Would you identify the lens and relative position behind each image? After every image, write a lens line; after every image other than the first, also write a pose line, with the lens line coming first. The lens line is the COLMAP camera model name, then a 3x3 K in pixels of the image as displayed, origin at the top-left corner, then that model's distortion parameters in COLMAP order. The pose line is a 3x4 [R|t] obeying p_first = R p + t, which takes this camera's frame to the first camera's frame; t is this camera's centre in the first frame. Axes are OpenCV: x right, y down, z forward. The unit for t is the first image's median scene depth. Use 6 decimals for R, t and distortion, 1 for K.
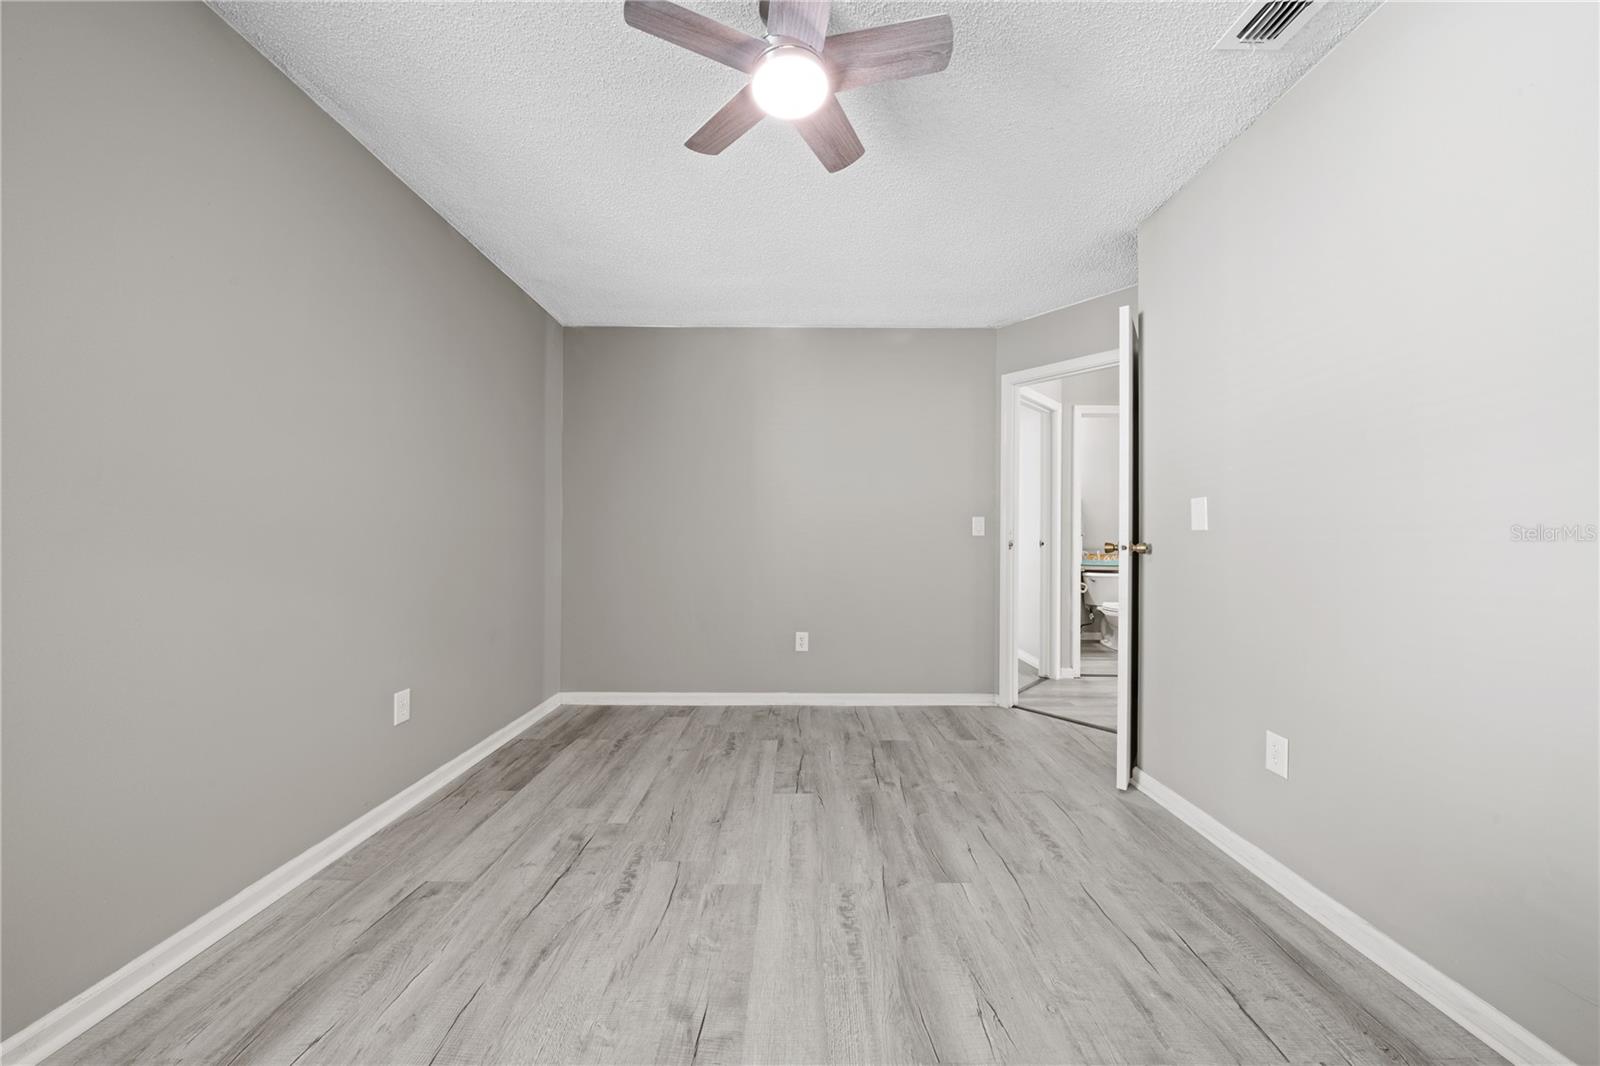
lens RADIAL K [[553.3, 0, 801.5], [0, 553.3, 543.9], [0, 0, 1]] dist [-0.004477, -0.000014]
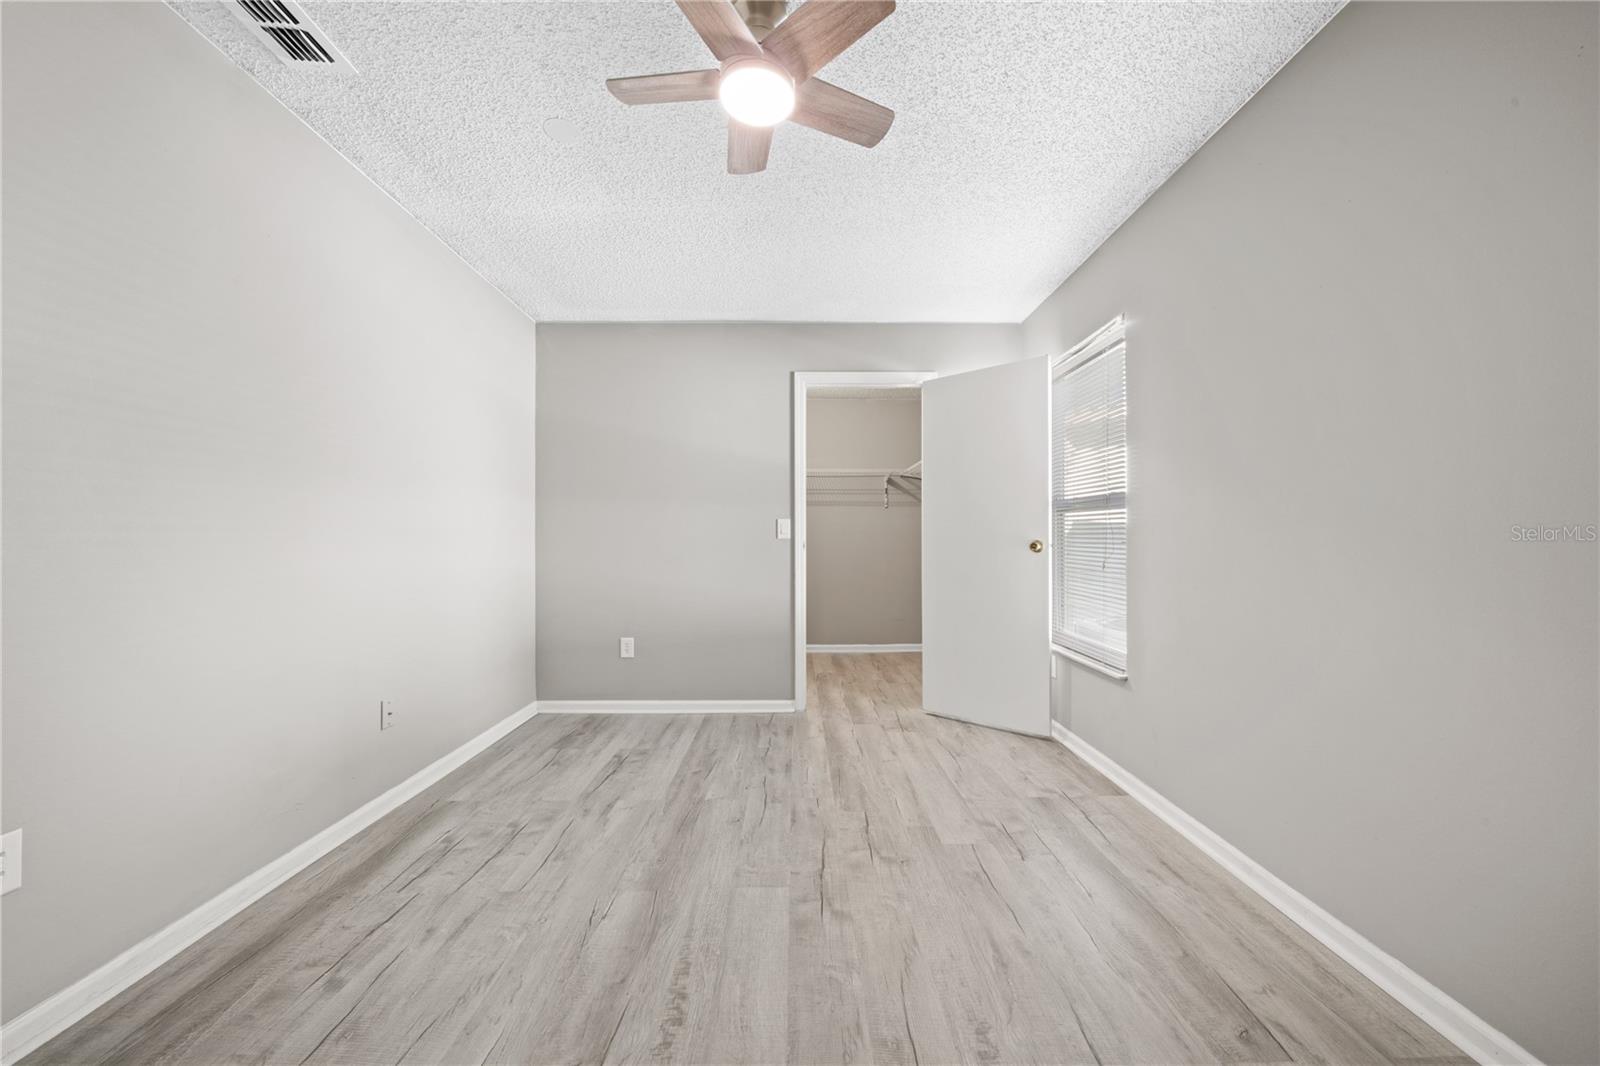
lens RADIAL K [[572.0, 0, 809.8], [0, 572.0, 541.0], [0, 0, 1]] dist [-0.001519, -0.000373]
pose [[-0.999676, -0.005057, -0.024959, -0.094760], [-0.005209, 0.999968, 0.006017, -0.015420], [0.024928, 0.006145, -0.999670, 1.999369]]
